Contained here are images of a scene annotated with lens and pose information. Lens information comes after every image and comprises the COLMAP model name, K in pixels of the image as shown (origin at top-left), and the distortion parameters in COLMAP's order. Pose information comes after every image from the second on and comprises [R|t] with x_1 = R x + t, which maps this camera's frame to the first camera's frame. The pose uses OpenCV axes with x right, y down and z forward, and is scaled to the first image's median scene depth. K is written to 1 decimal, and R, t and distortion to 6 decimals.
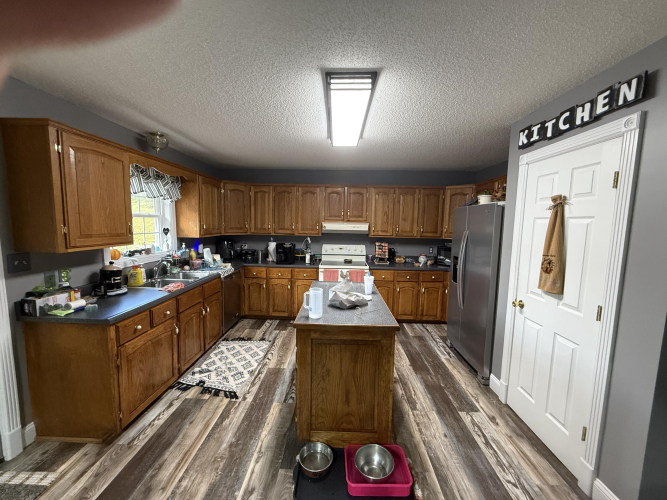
lens RADIAL K [[264.5, 0, 331.8], [0, 264.5, 249.2], [0, 0, 1]] dist [-0.001838, 0.000338]
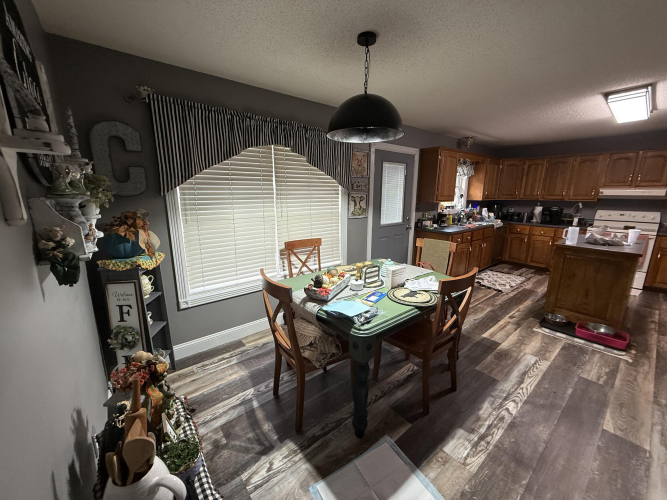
lens RADIAL K [[264.5, 0, 331.9], [0, 264.5, 249.7], [0, 0, 1]] dist [-0.001838, 0.000338]
pose [[0.653032, 0.143579, -0.743595, 0.115723], [-0.066284, 0.988932, 0.132739, 0.099463], [0.754424, -0.037394, 0.655321, -0.710338]]
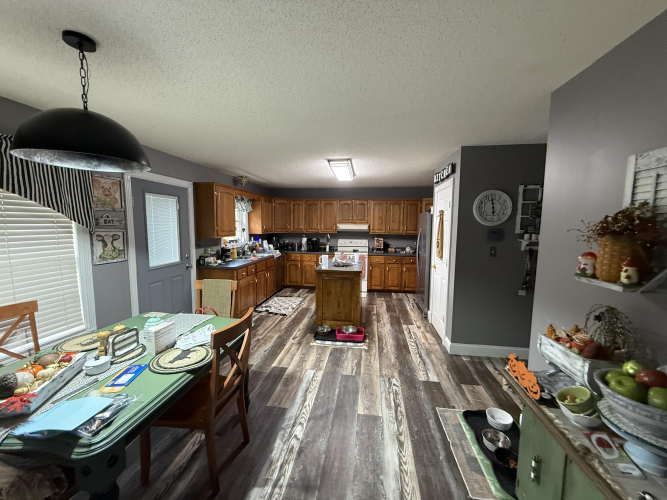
lens RADIAL K [[264.5, 0, 332.0], [0, 264.5, 249.5], [0, 0, 1]] dist [-0.001838, 0.000338]
pose [[0.993552, 0.002373, -0.113355, 0.138712], [-0.003119, 0.999975, -0.006408, 0.069135], [0.113337, 0.006720, 0.993534, -0.652695]]
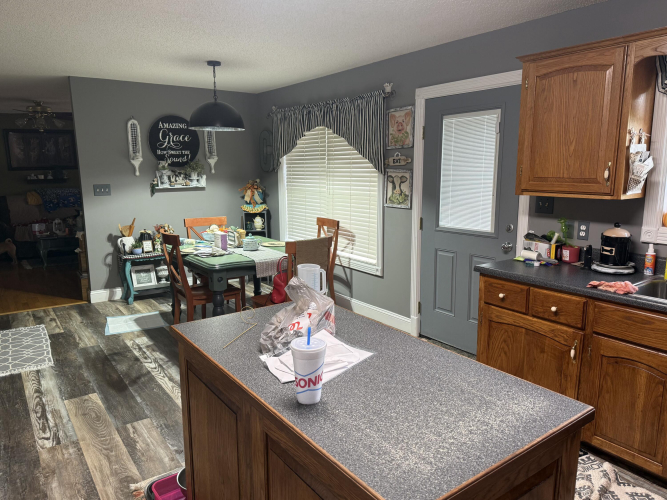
lens RADIAL K [[484.5, 0, 335.5], [0, 484.5, 252.1], [0, 0, 1]] dist [0.034577, -0.012817]
pose [[-0.789434, 0.098724, -0.605845, 0.333646], [-0.065992, 0.967612, 0.243665, -0.097462], [0.610278, 0.232338, -0.757350, 1.105845]]
